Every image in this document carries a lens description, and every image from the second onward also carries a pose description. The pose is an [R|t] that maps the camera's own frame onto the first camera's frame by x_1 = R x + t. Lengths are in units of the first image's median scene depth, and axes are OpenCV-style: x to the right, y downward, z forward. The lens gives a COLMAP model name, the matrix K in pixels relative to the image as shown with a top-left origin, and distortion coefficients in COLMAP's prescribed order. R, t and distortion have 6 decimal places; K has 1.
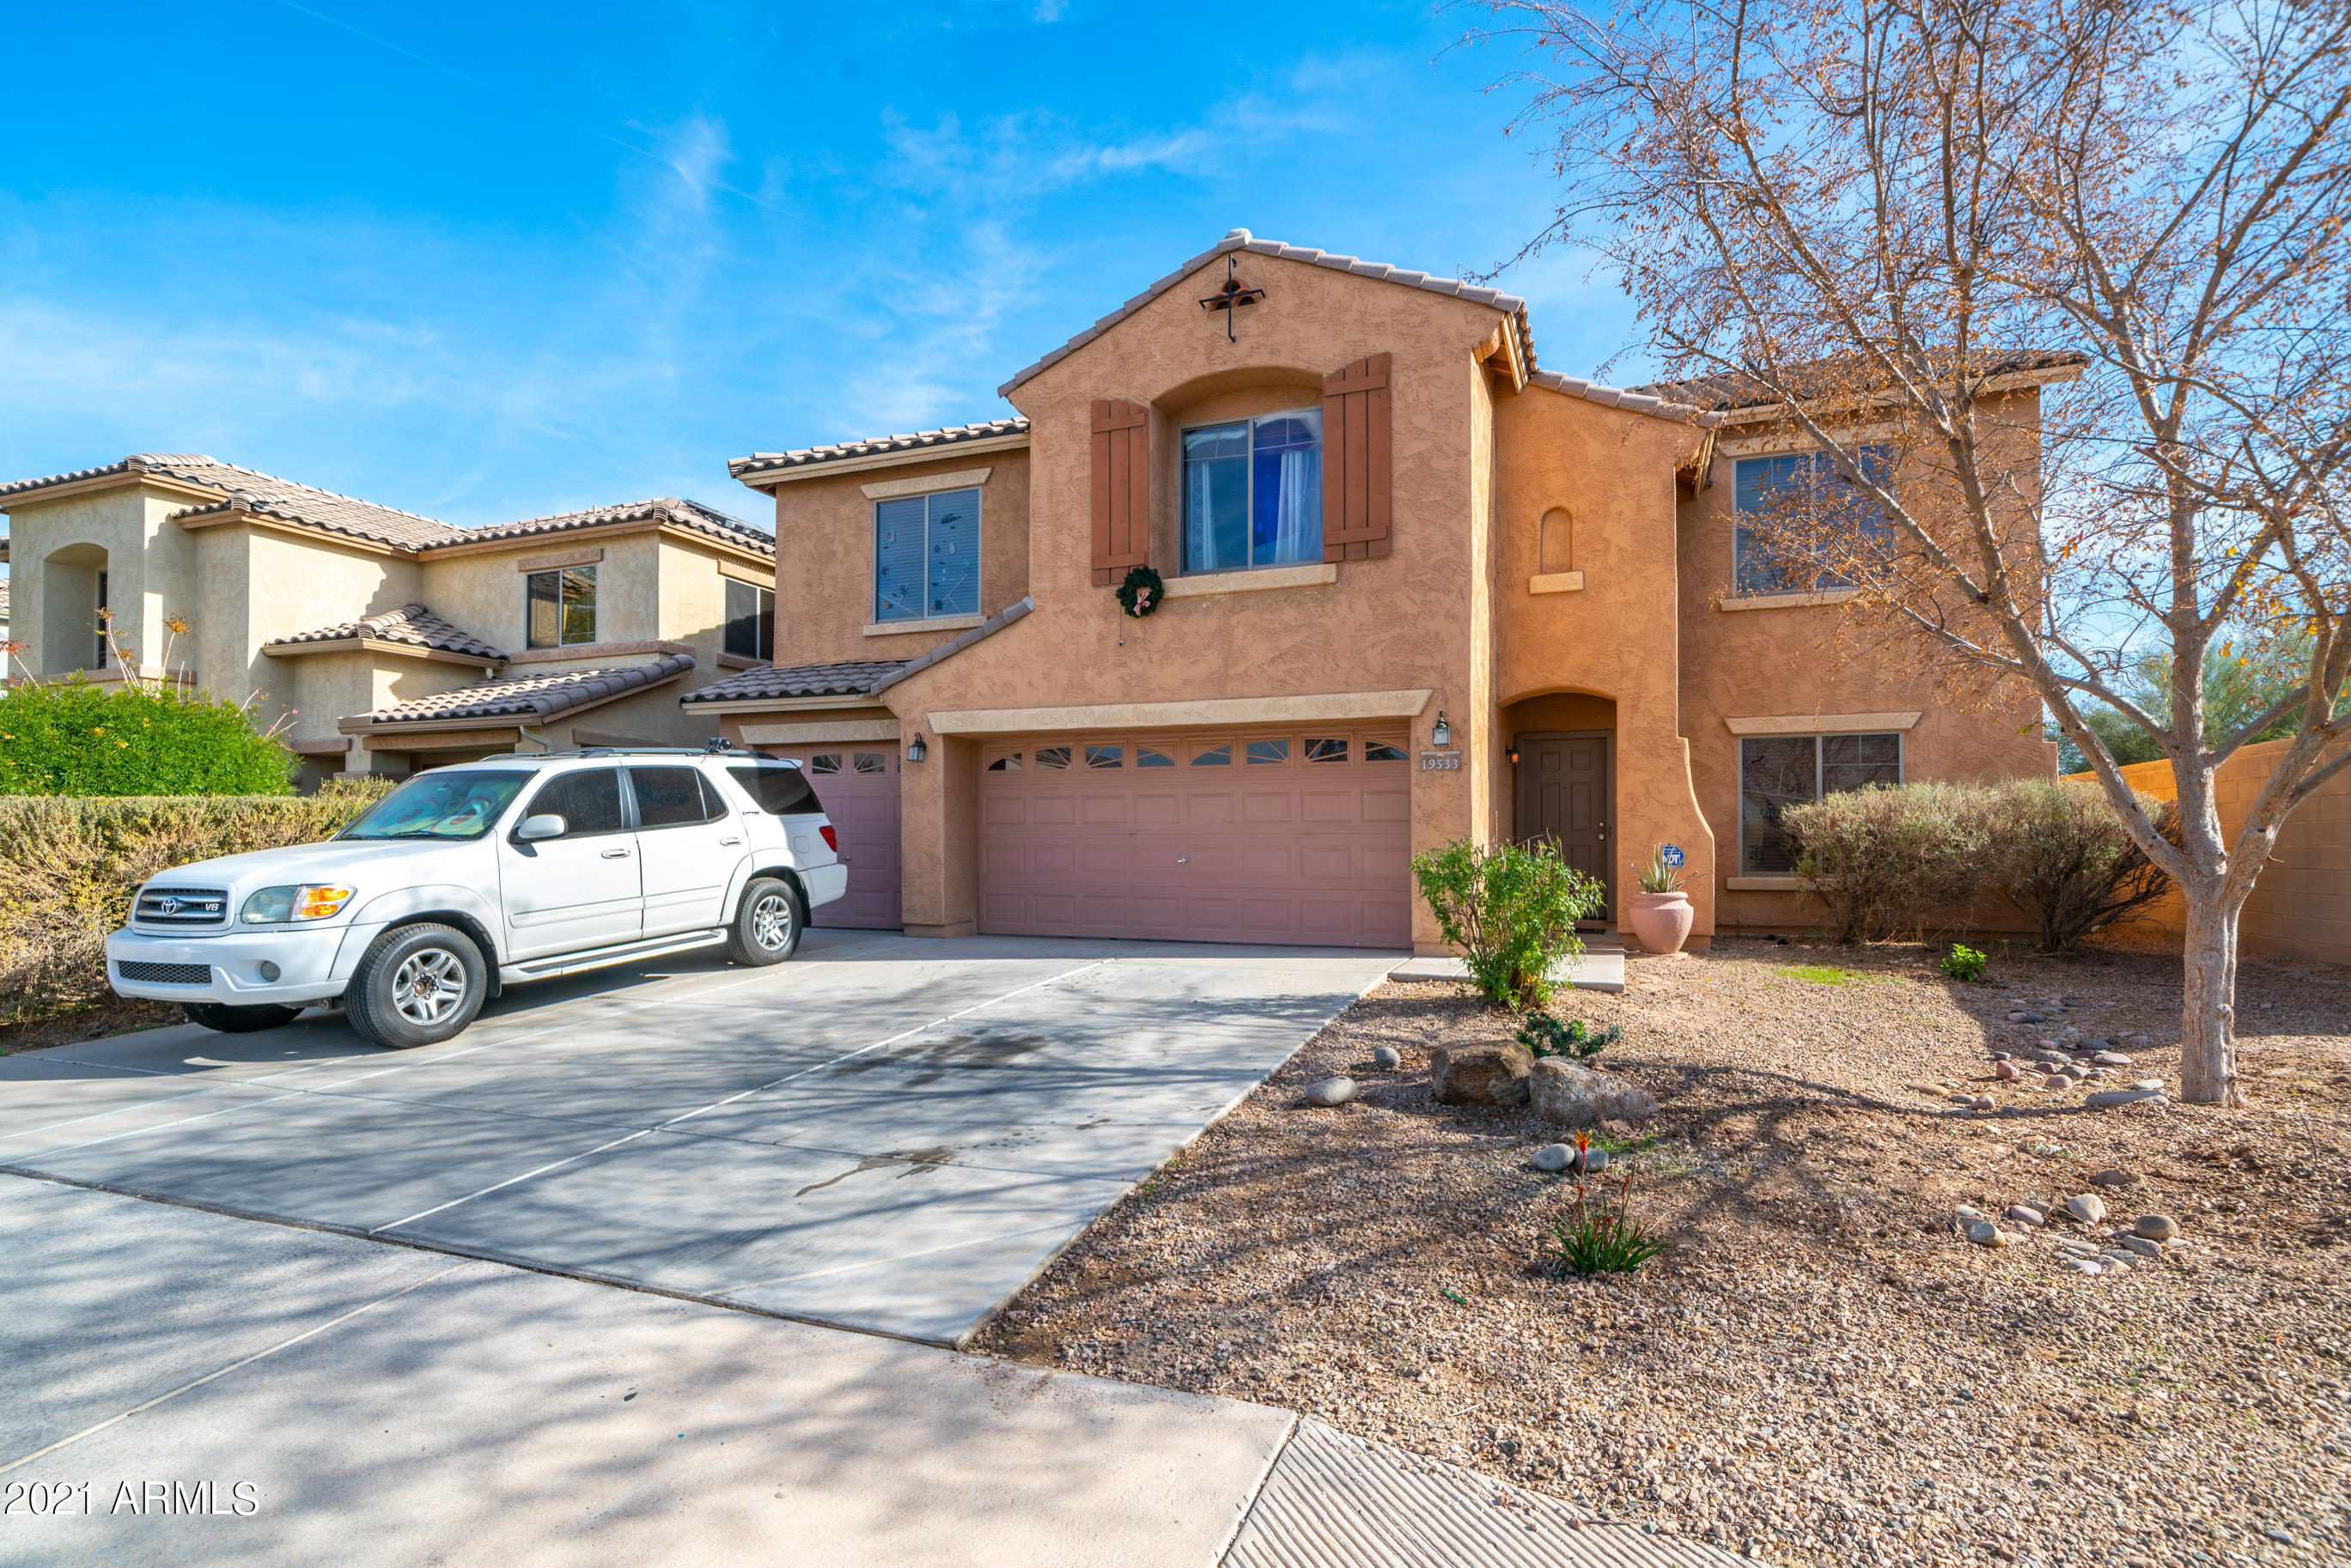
lens RADIAL K [[1111.6, 0, 1175.7], [0, 1111.6, 800.2], [0, 0, 1]] dist [0.000914, 0.002194]
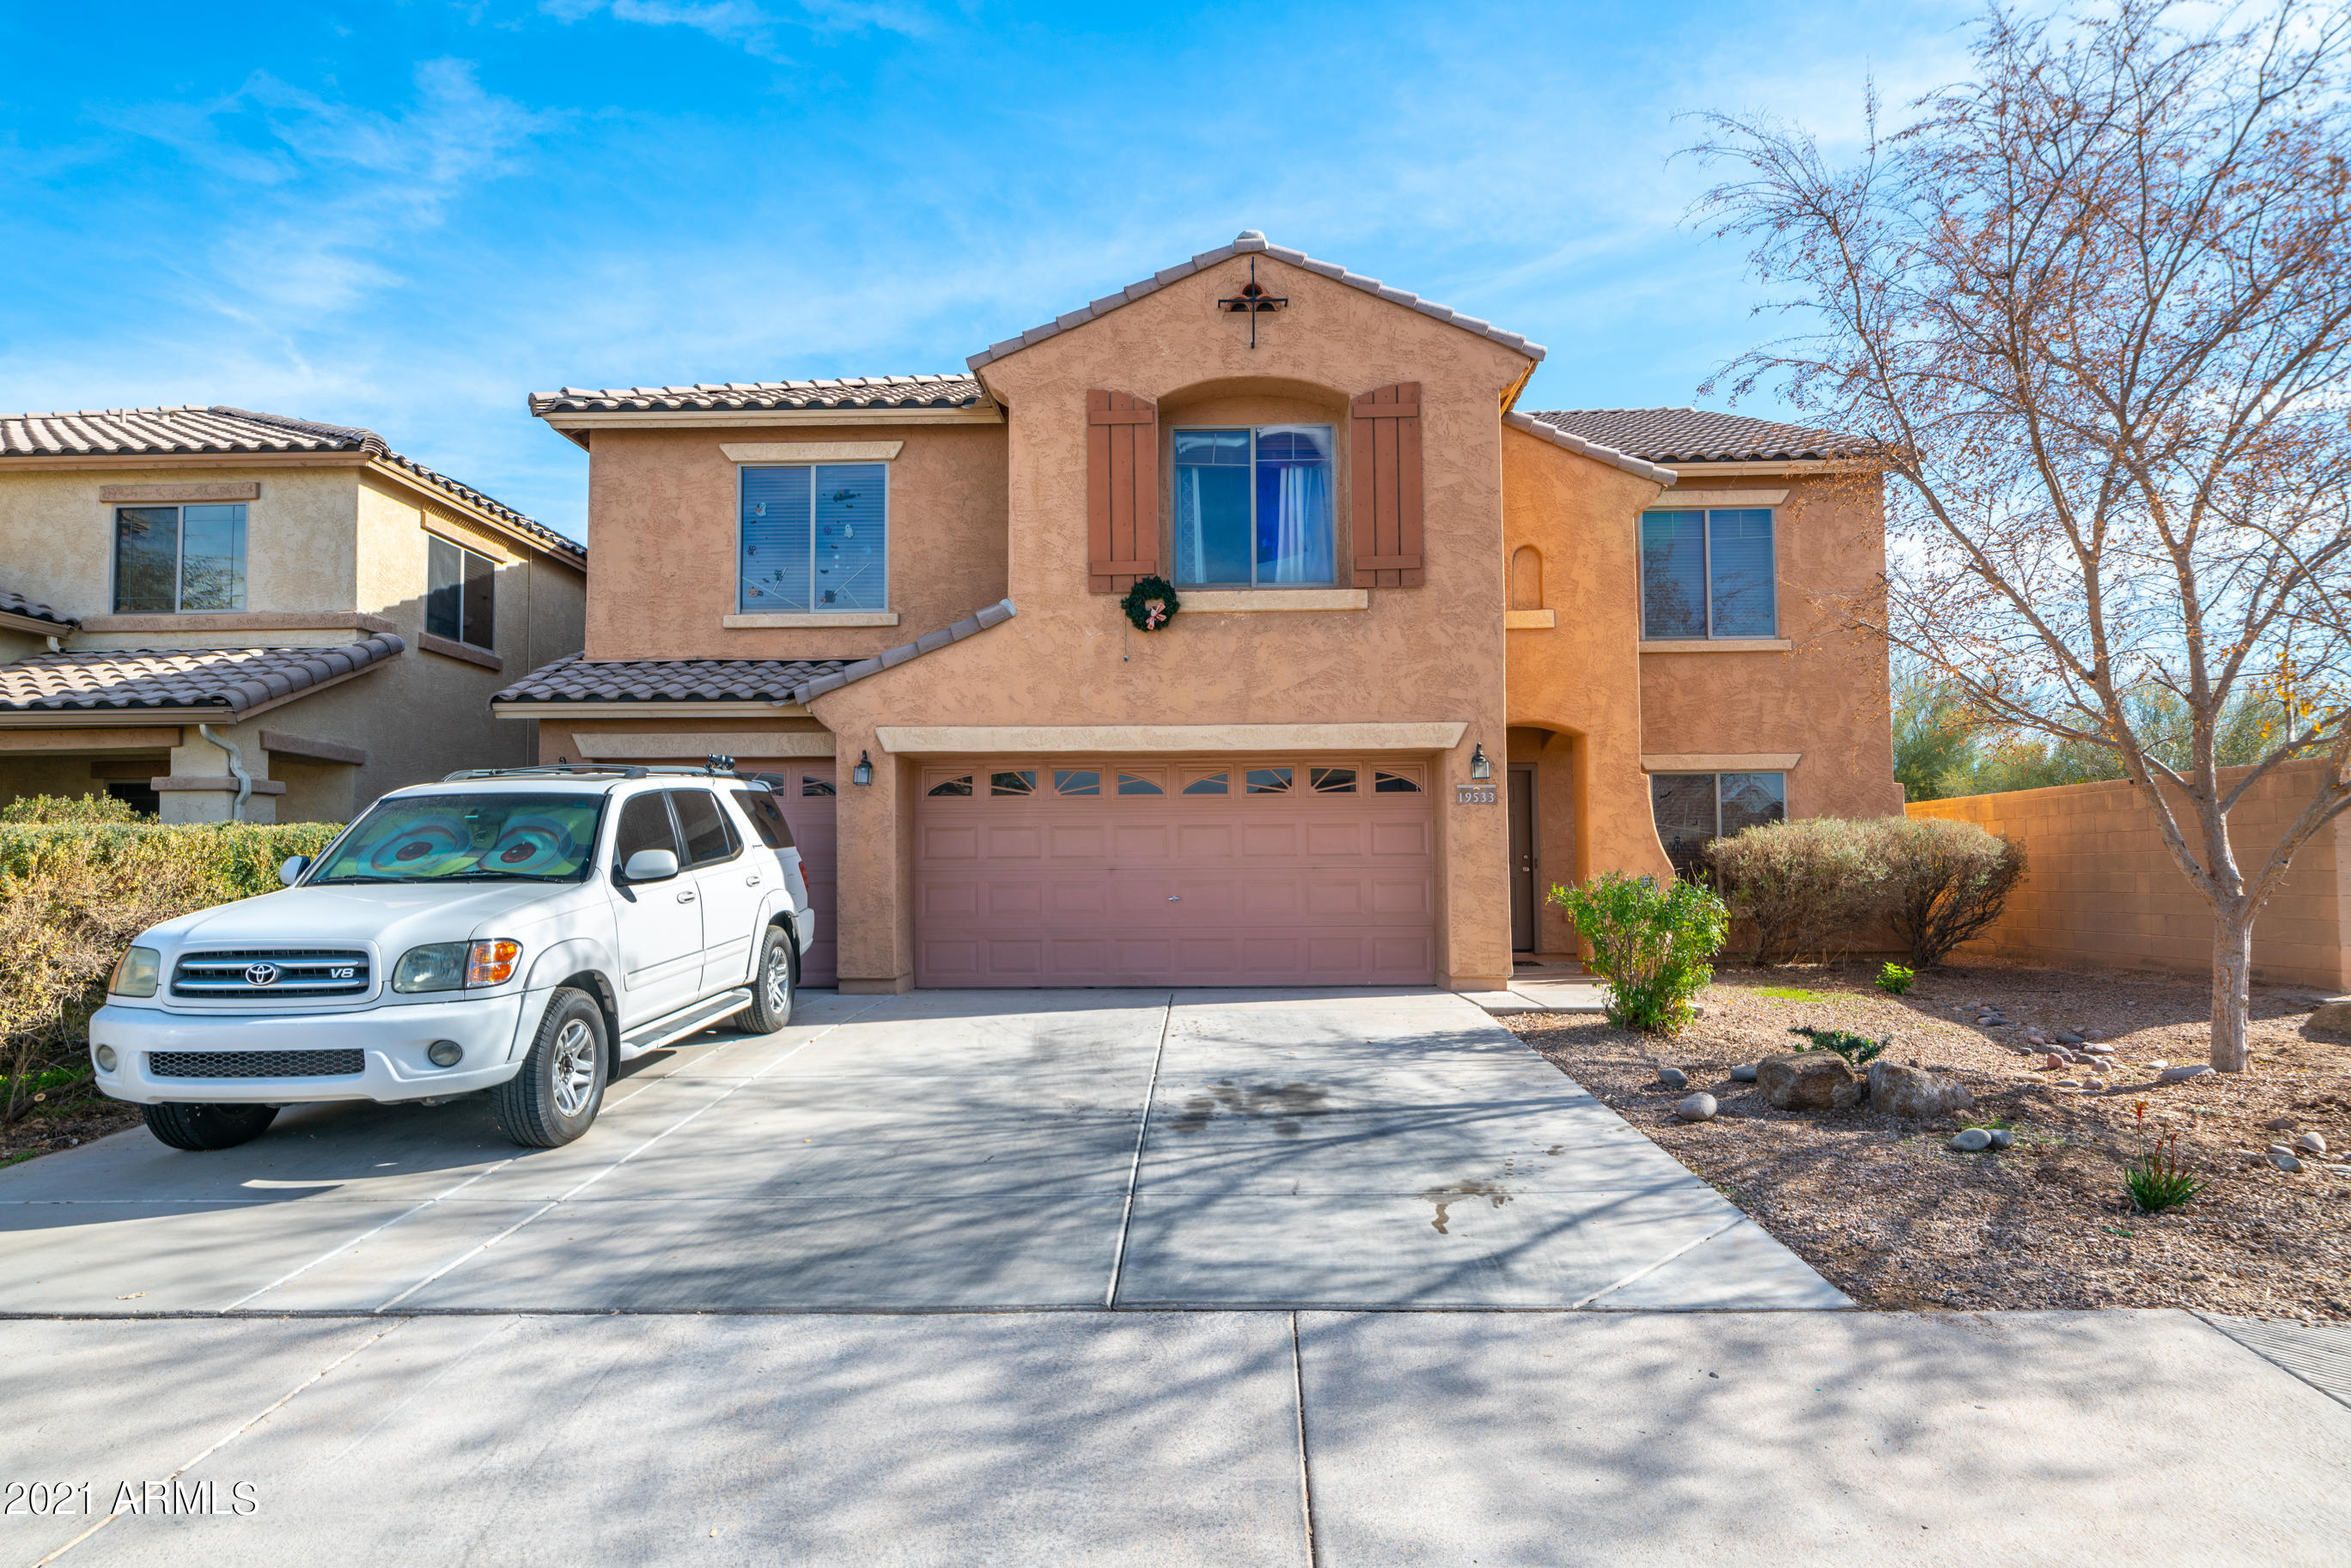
lens RADIAL K [[1320.4, 0, 1171.4], [0, 1320.4, 784.5], [0, 0, 1]] dist [0.005996, 0.002007]
pose [[0.942153, 0.015523, 0.334823, -0.406094], [-0.005007, 0.999467, -0.032250, -0.004210], [-0.335145, 0.028708, 0.941729, -0.026895]]
